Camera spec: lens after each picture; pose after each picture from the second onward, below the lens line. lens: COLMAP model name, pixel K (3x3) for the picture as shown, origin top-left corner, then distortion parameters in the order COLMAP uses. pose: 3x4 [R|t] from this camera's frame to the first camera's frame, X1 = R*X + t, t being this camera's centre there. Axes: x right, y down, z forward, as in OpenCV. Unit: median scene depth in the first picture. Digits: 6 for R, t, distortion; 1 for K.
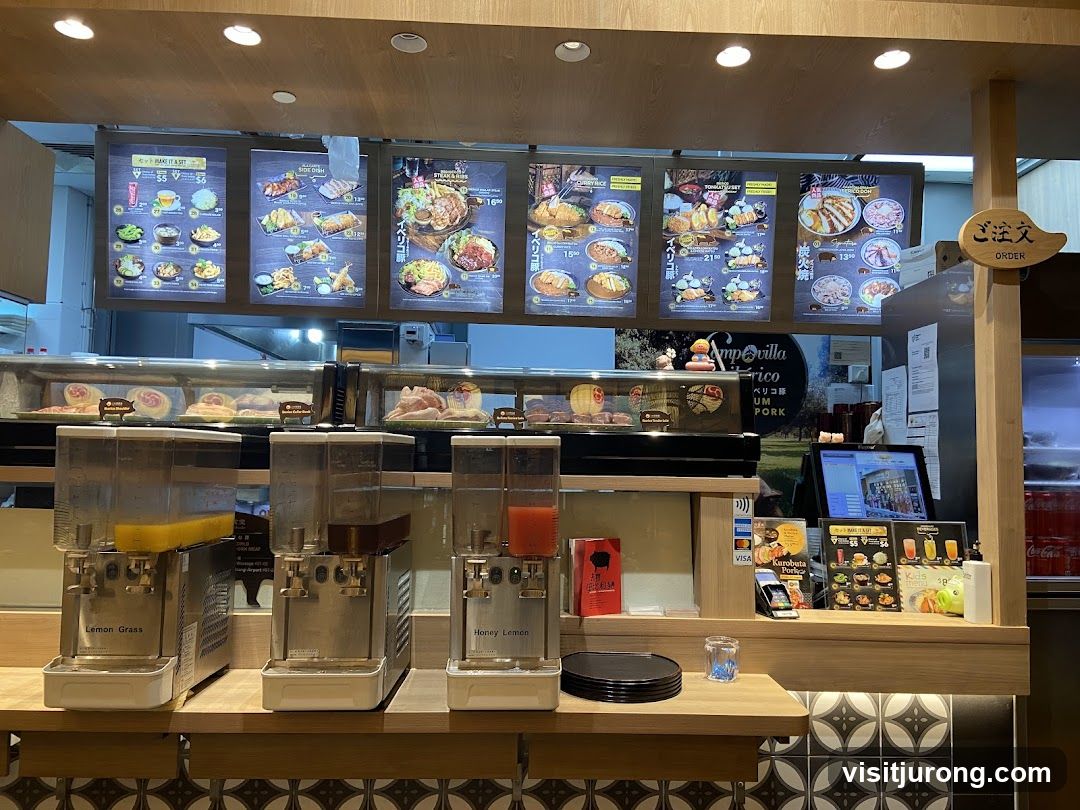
lens RADIAL K [[789.3, 0, 539.7], [0, 789.3, 401.5], [0, 0, 1]] dist [0.014196, -0.001425]
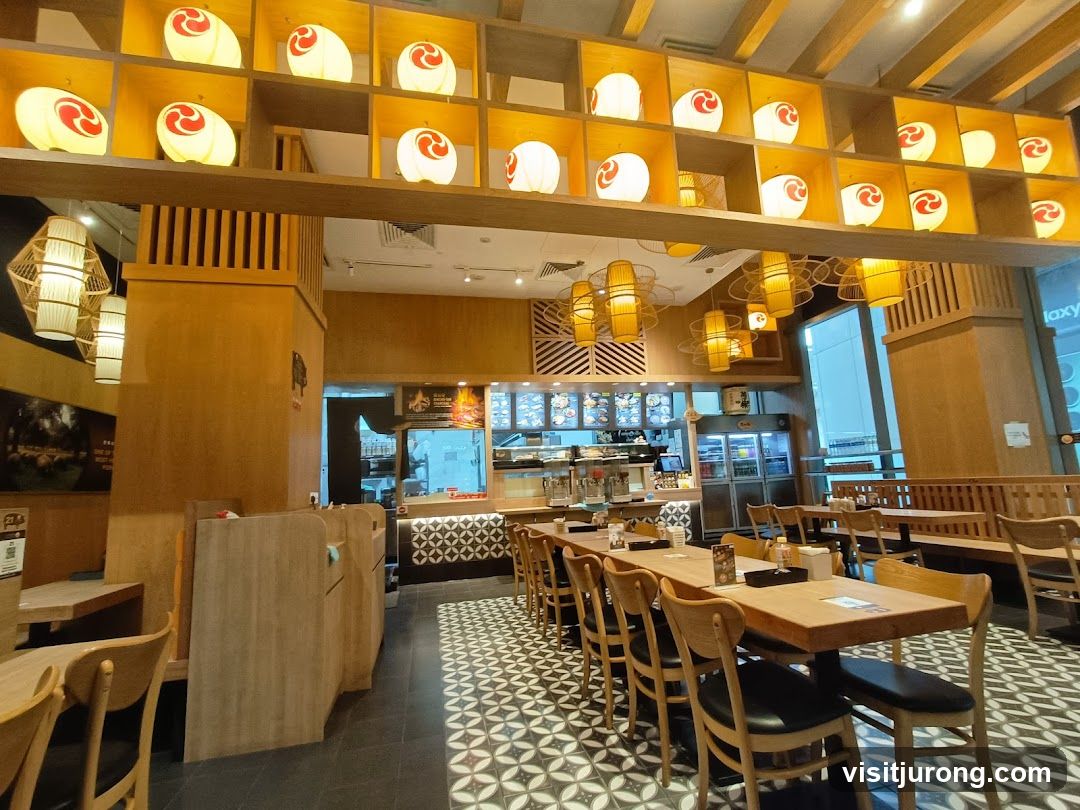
lens RADIAL K [[486.6, 0, 543.7], [0, 486.6, 408.7], [0, 0, 1]] dist [-0.000638, 0.000003]
pose [[0.974399, -0.038547, 0.221496, -0.756844], [0.054077, 0.996452, -0.064485, -0.063008], [-0.218224, 0.074812, 0.973027, -1.344368]]
